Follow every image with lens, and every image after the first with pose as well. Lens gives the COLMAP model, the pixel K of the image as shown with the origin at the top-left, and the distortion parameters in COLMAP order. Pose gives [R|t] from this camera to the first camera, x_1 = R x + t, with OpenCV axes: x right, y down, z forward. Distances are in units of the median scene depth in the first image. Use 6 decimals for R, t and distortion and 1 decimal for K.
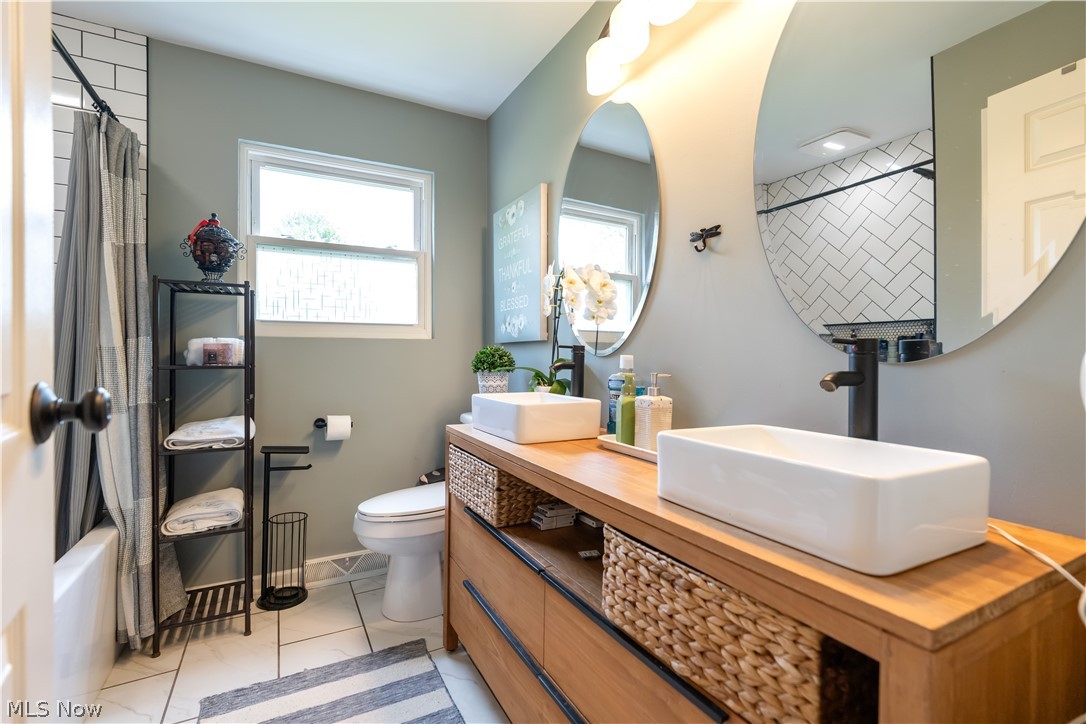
lens RADIAL K [[493.2, 0, 543.6], [0, 493.2, 359.9], [0, 0, 1]] dist [-0.007868, 0.002926]
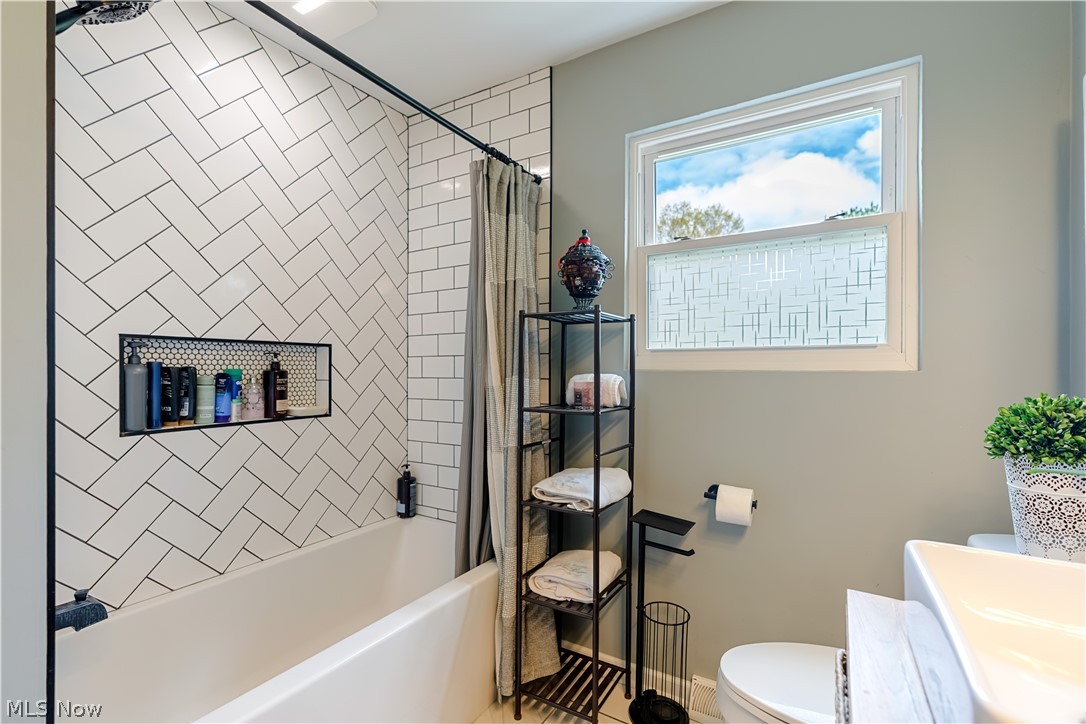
lens RADIAL K [[493.2, 0, 539.6], [0, 493.2, 371.1], [0, 0, 1]] dist [-0.007868, 0.002926]
pose [[0.501832, 0.003604, -0.864958, 0.032156], [-0.008266, 0.999966, -0.000629, -0.047021], [0.864926, 0.007466, 0.501844, 0.468663]]
